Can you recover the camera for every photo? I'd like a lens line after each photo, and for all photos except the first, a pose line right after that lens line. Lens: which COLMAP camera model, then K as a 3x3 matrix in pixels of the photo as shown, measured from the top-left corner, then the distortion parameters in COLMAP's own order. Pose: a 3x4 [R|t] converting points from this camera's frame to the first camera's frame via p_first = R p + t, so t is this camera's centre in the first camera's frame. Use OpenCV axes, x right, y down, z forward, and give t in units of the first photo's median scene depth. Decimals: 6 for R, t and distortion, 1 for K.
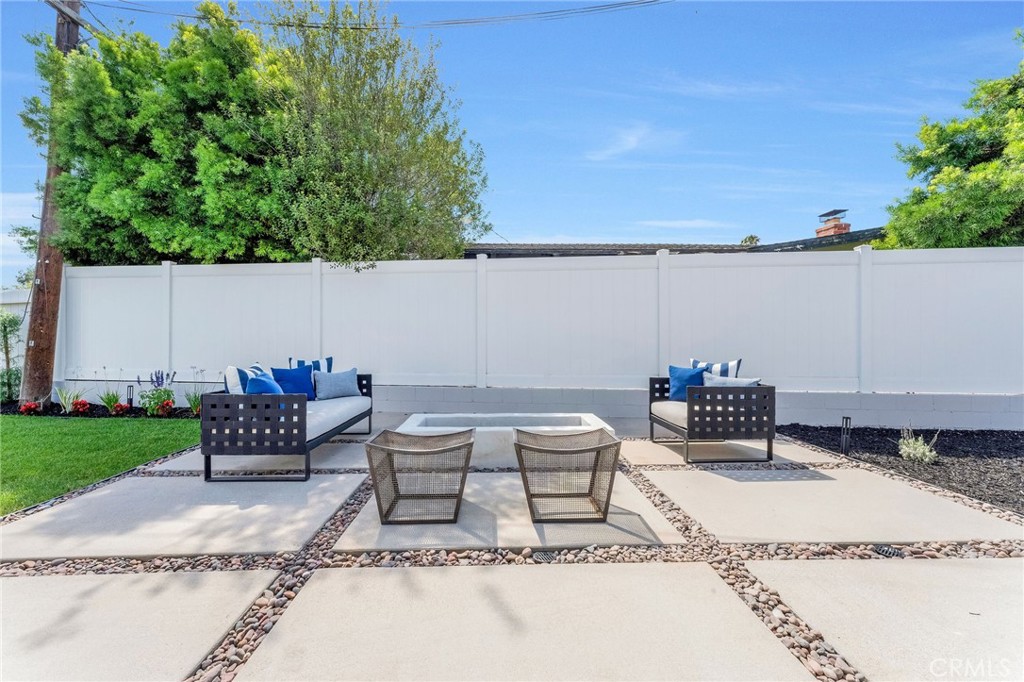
lens RADIAL K [[411.4, 0, 510.2], [0, 411.4, 338.0], [0, 0, 1]] dist [0.000305, -0.000521]
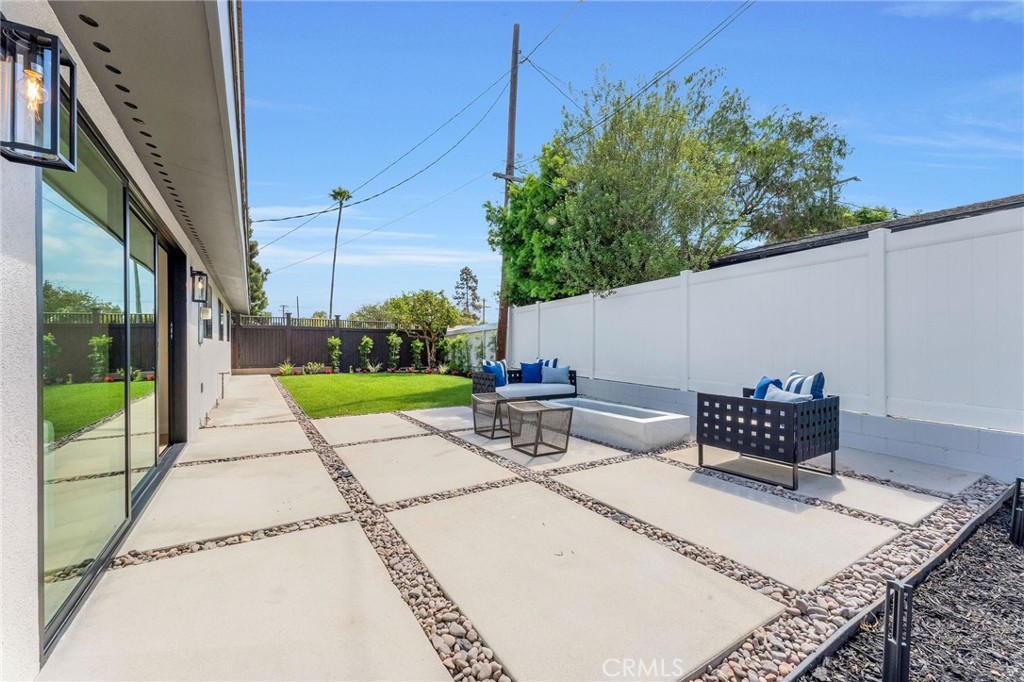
lens RADIAL K [[411.4, 0, 502.7], [0, 411.4, 344.2], [0, 0, 1]] dist [0.000305, -0.000521]
pose [[0.494682, -0.003053, -0.869068, 0.649096], [0.001214, 0.999995, -0.002822, -0.003006], [0.869073, 0.000341, 0.494684, 0.023638]]
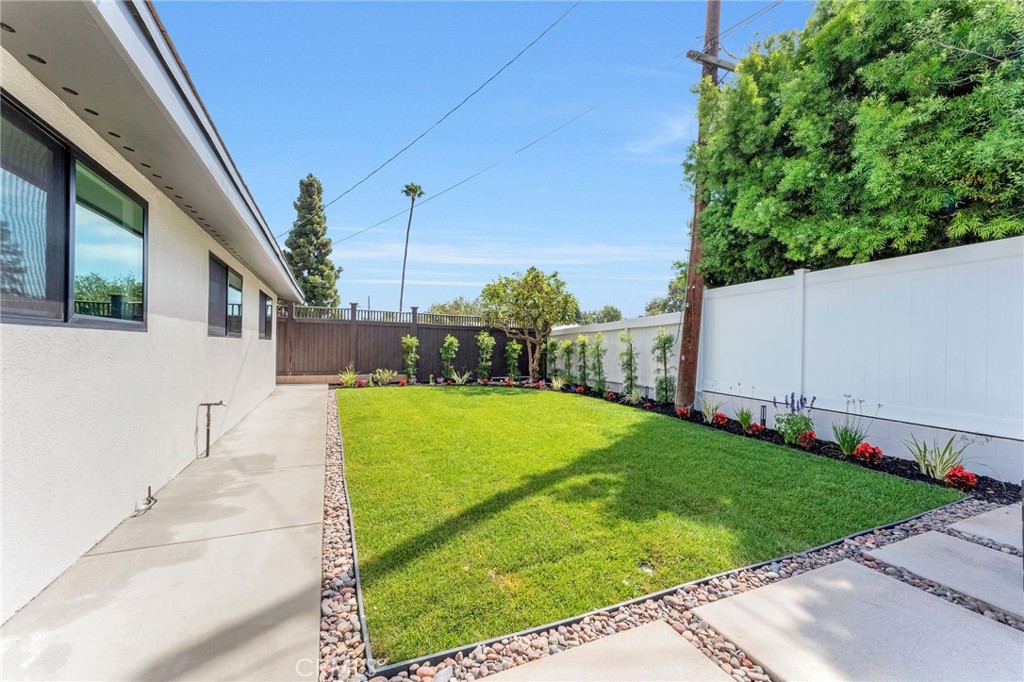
lens RADIAL K [[411.4, 0, 509.1], [0, 411.4, 343.3], [0, 0, 1]] dist [0.000305, -0.000521]
pose [[0.373515, -0.002669, -0.927620, -0.275147], [-0.015194, 0.999844, -0.008995, -0.011648], [0.927500, 0.017454, 0.373416, 0.101906]]
